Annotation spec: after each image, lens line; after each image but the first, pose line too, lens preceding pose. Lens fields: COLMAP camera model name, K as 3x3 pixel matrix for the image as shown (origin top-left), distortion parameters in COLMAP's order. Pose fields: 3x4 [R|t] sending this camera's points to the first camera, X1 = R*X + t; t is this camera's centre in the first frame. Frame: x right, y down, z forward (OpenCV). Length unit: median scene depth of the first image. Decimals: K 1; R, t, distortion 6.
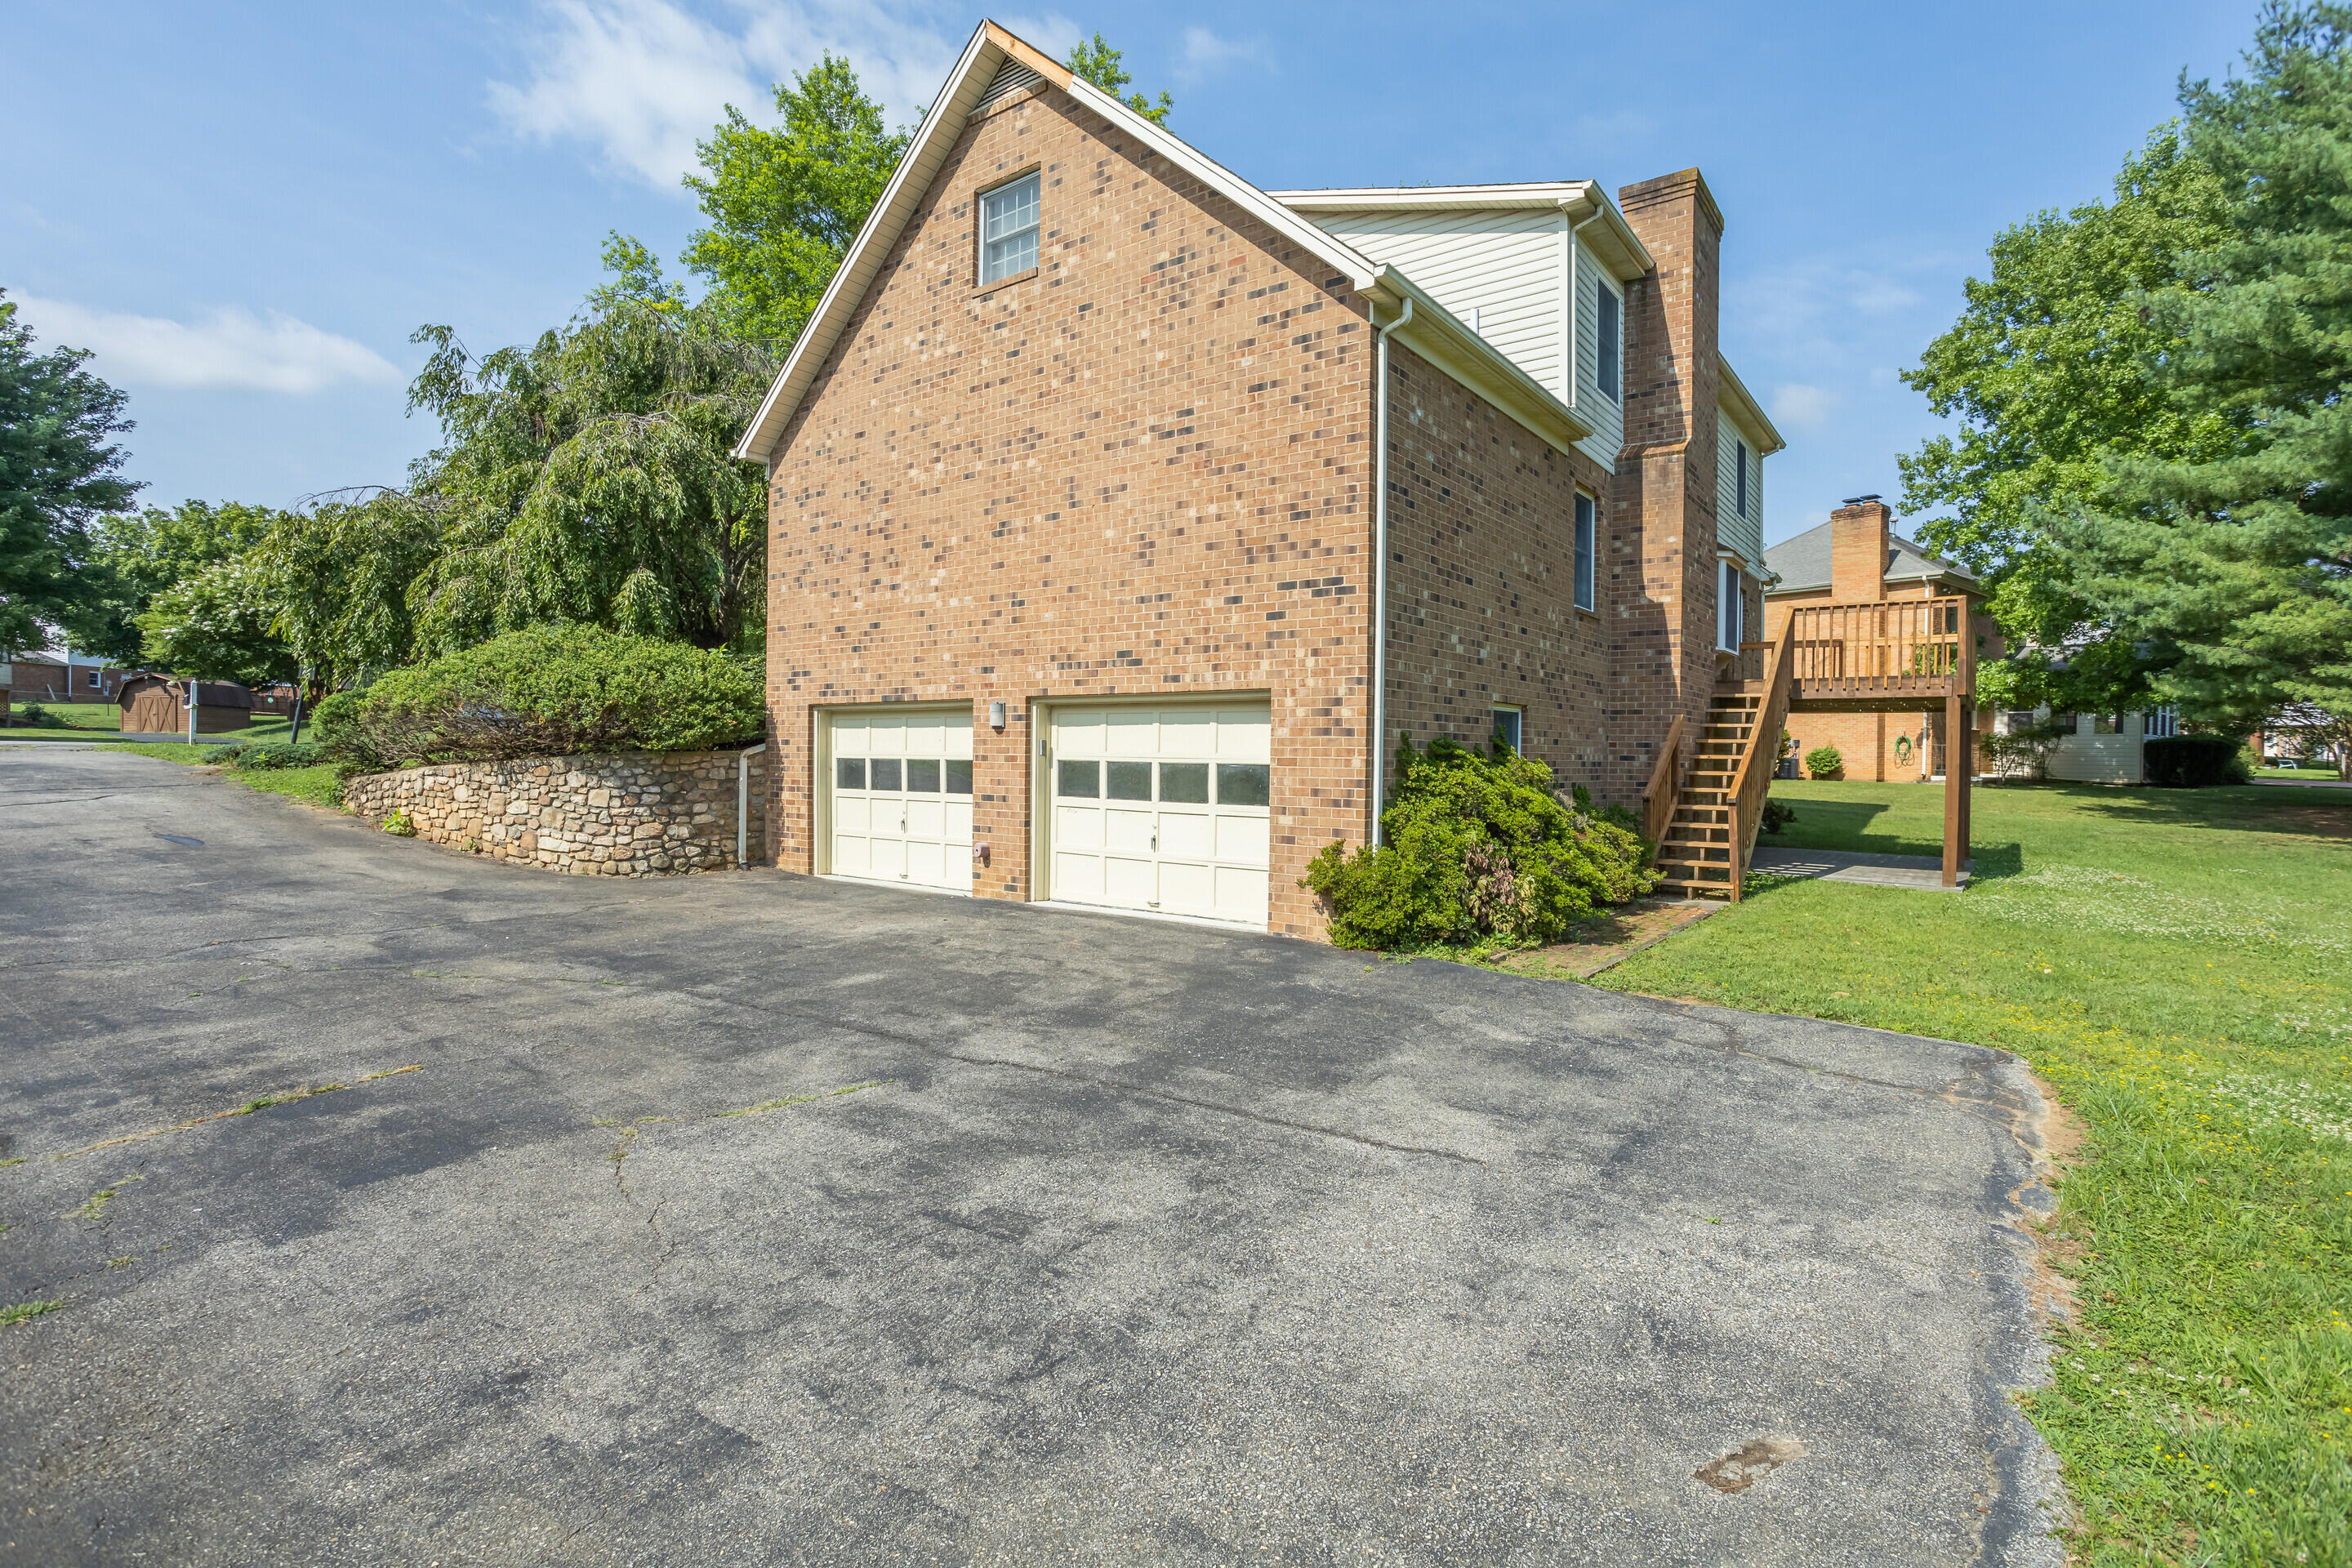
lens RADIAL K [[1112.4, 0, 1176.0], [0, 1112.4, 784.0], [0, 0, 1]] dist [-0.045867, 0.030239]
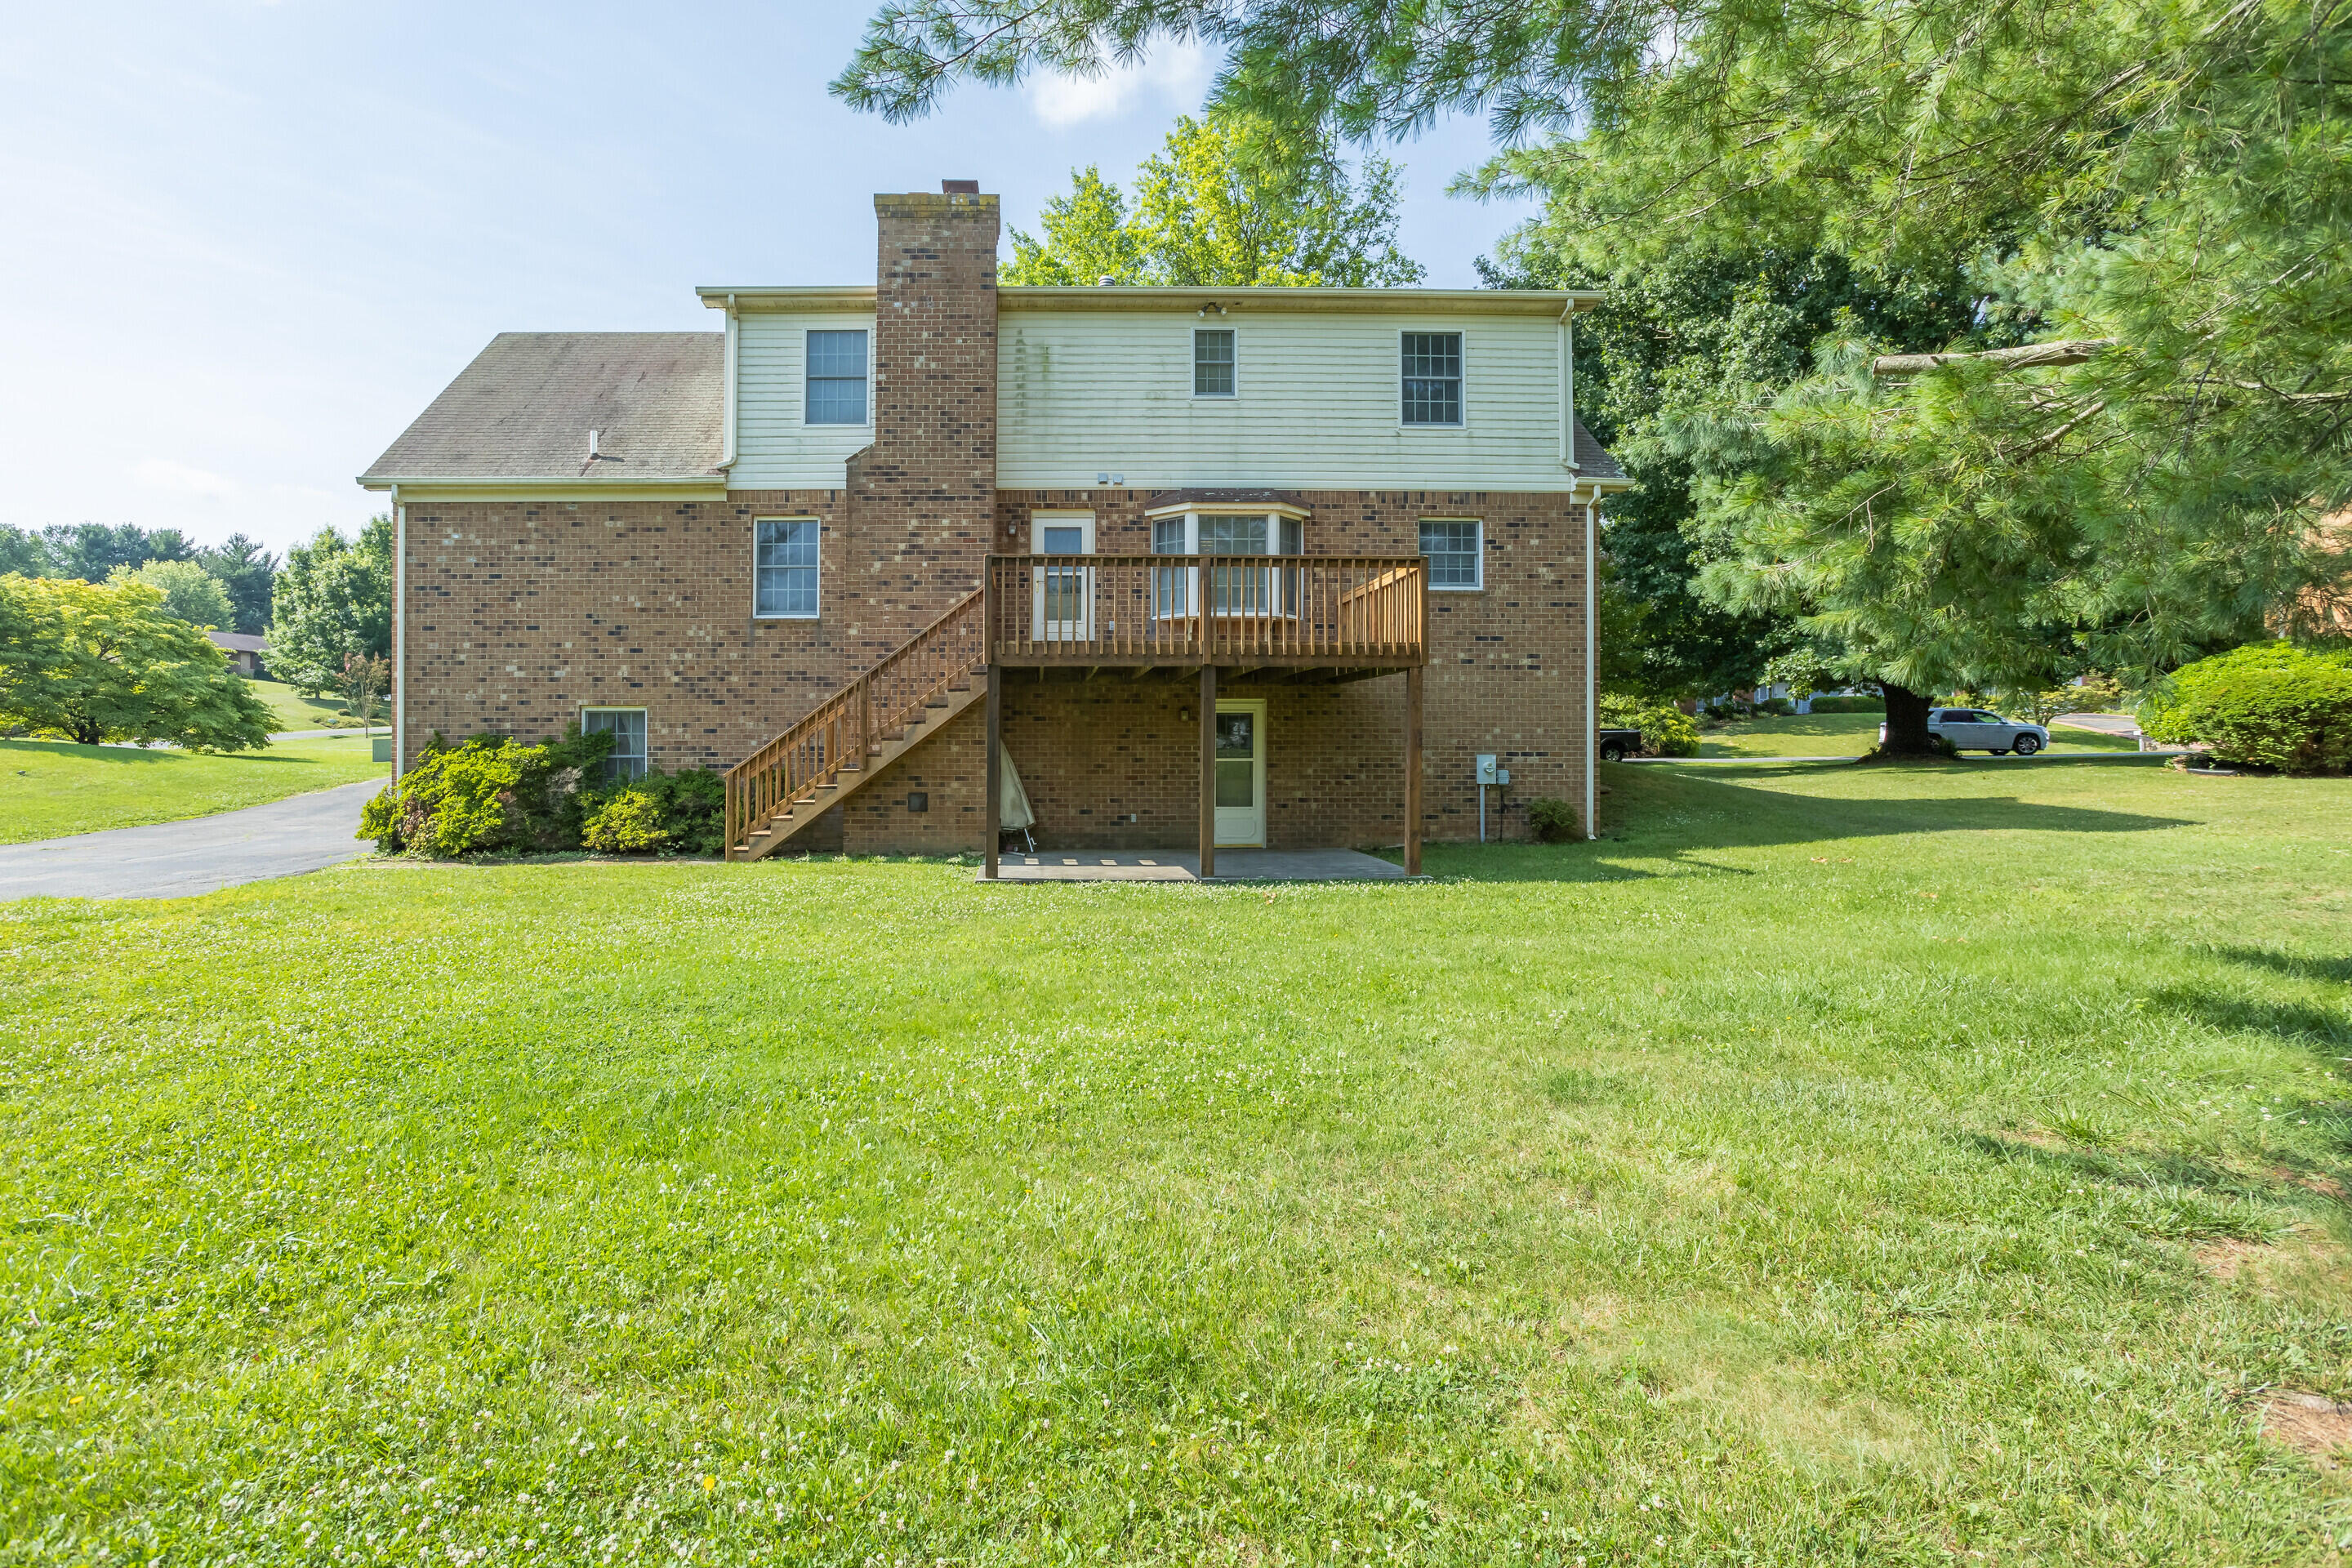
lens RADIAL K [[1112.4, 0, 1176.0], [0, 1112.4, 784.0], [0, 0, 1]] dist [-0.045867, 0.030239]
pose [[0.619294, -0.004972, -0.785143, 1.507514], [-0.012273, 0.999796, -0.016012, 0.032464], [0.785063, 0.019552, 0.619107, 0.582328]]
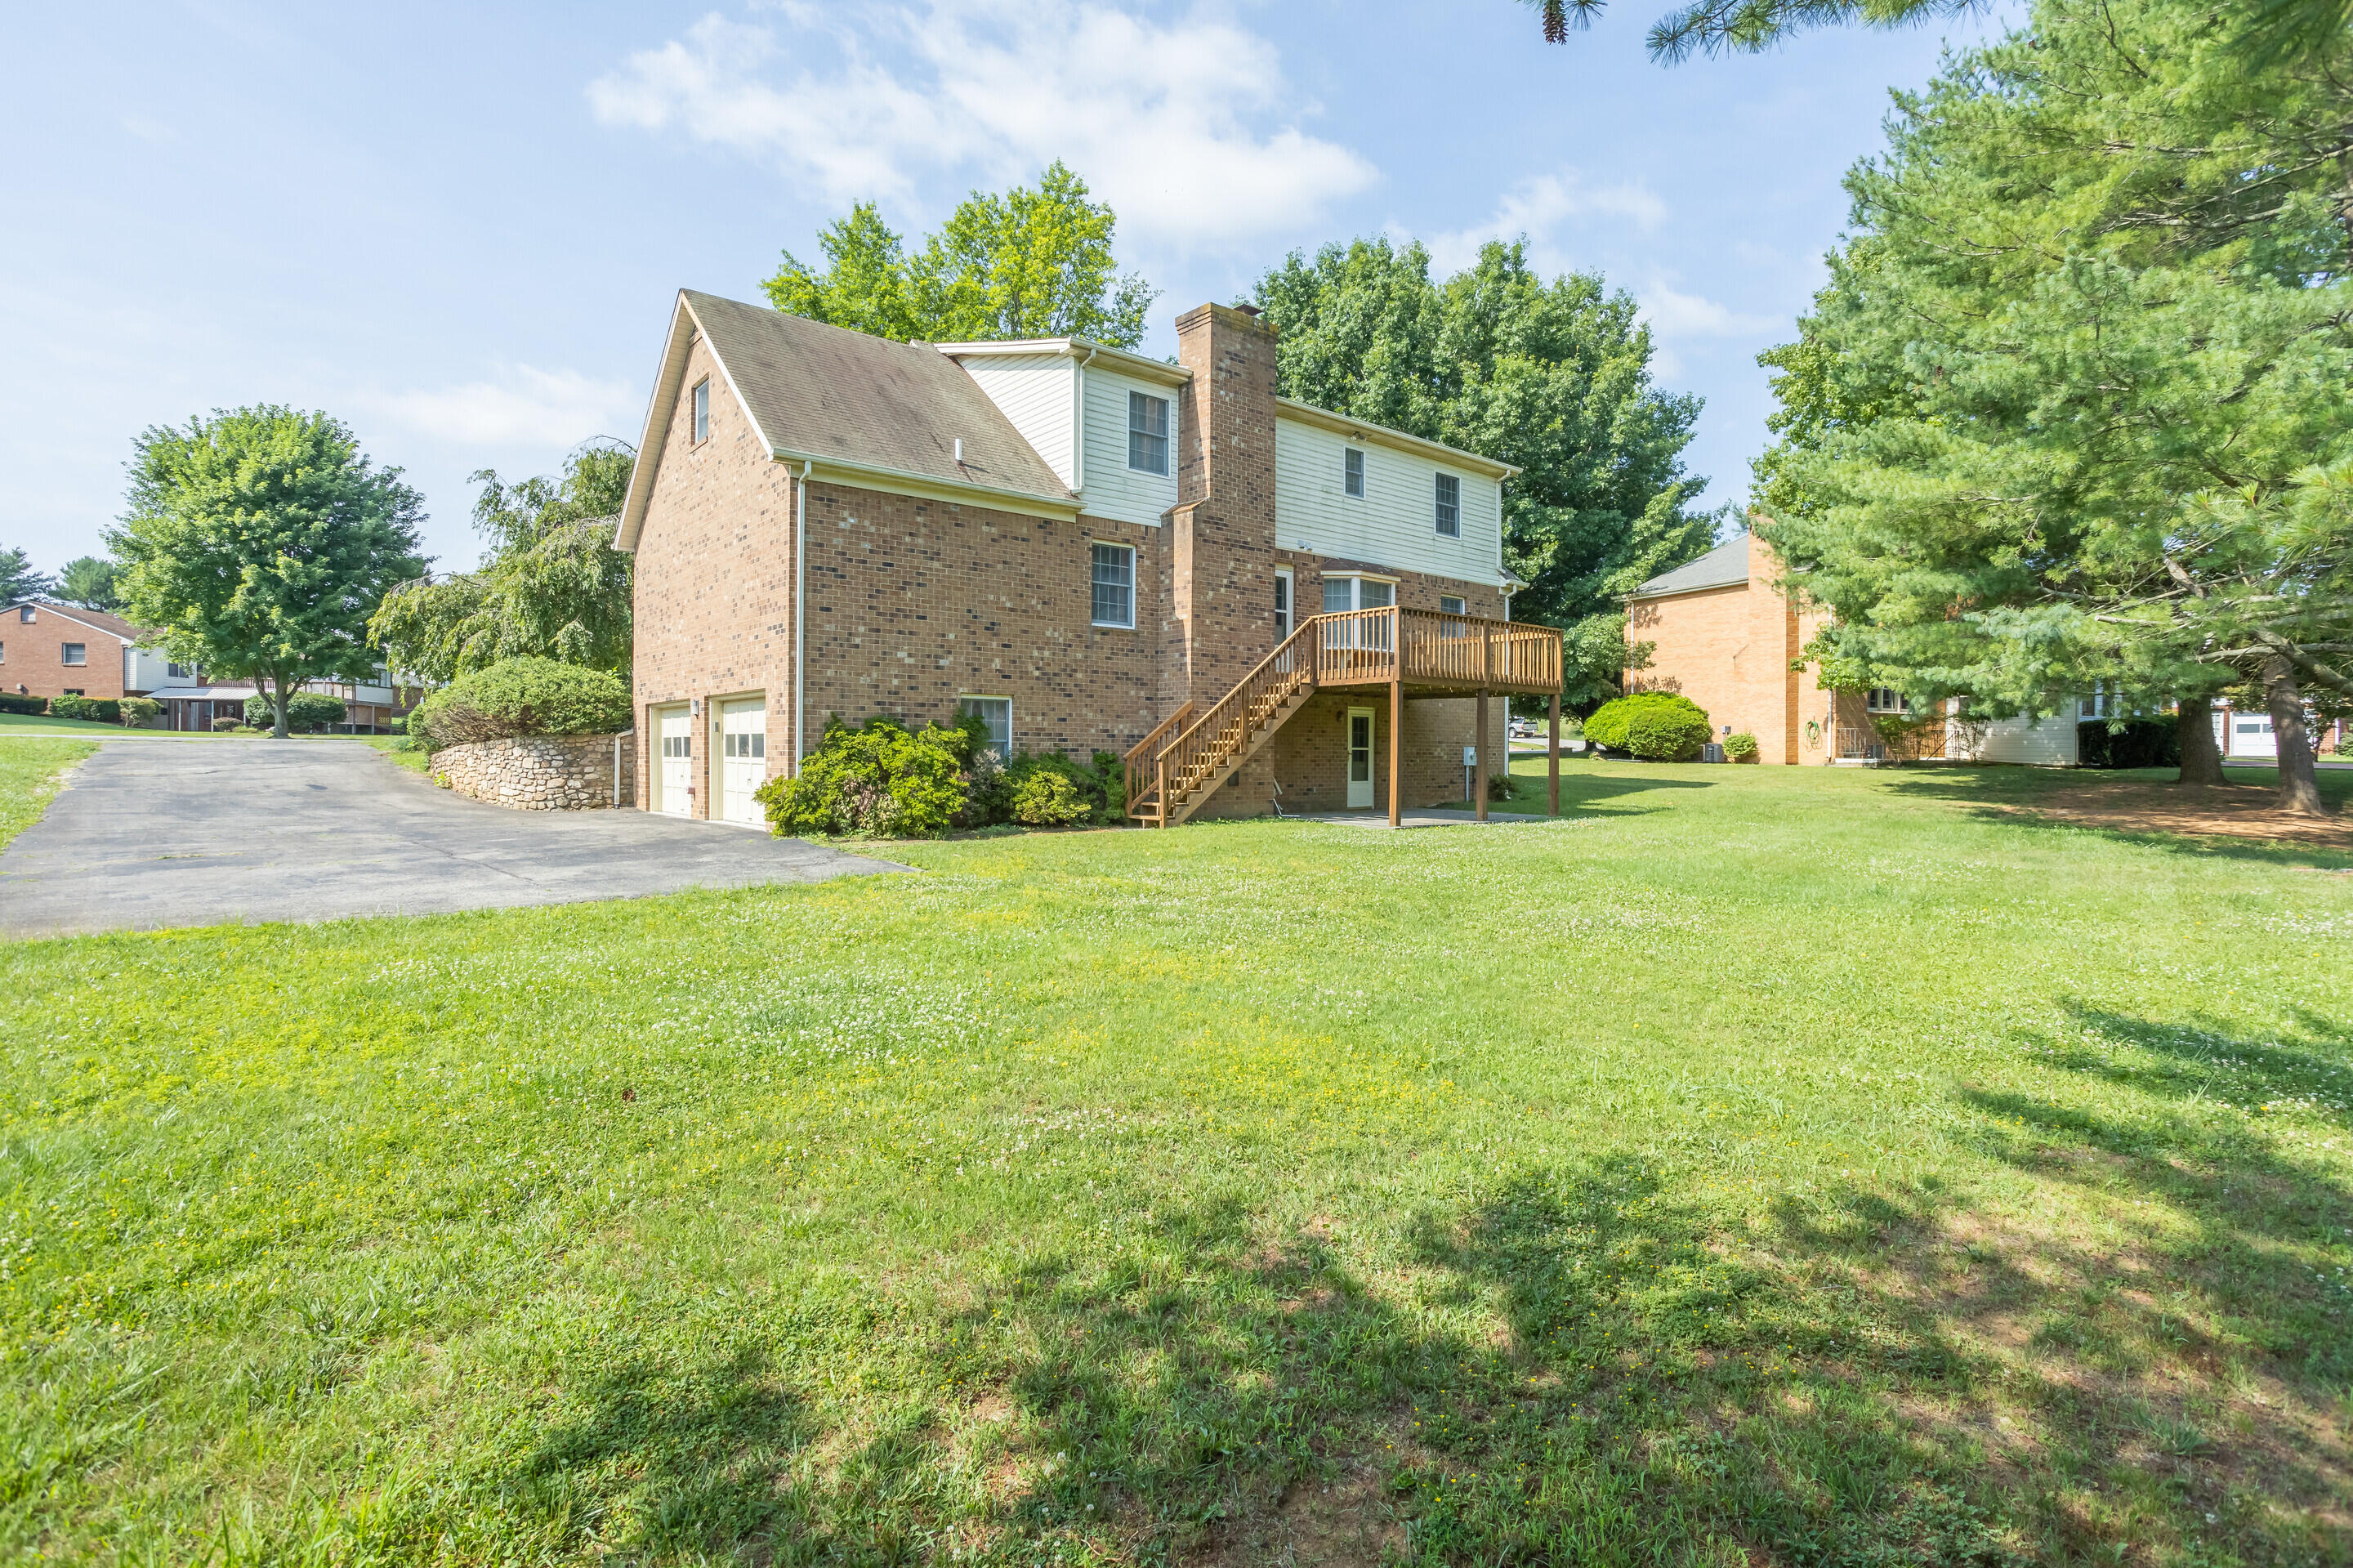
lens RADIAL K [[1112.9, 0, 1176.5], [0, 1112.9, 784.0], [0, 0, 1]] dist [-0.045867, 0.030239]
pose [[0.973384, -0.000683, -0.229180, 0.751473], [-0.000094, 0.999994, -0.003382, 0.046923], [0.229181, 0.003314, 0.973378, -0.356900]]
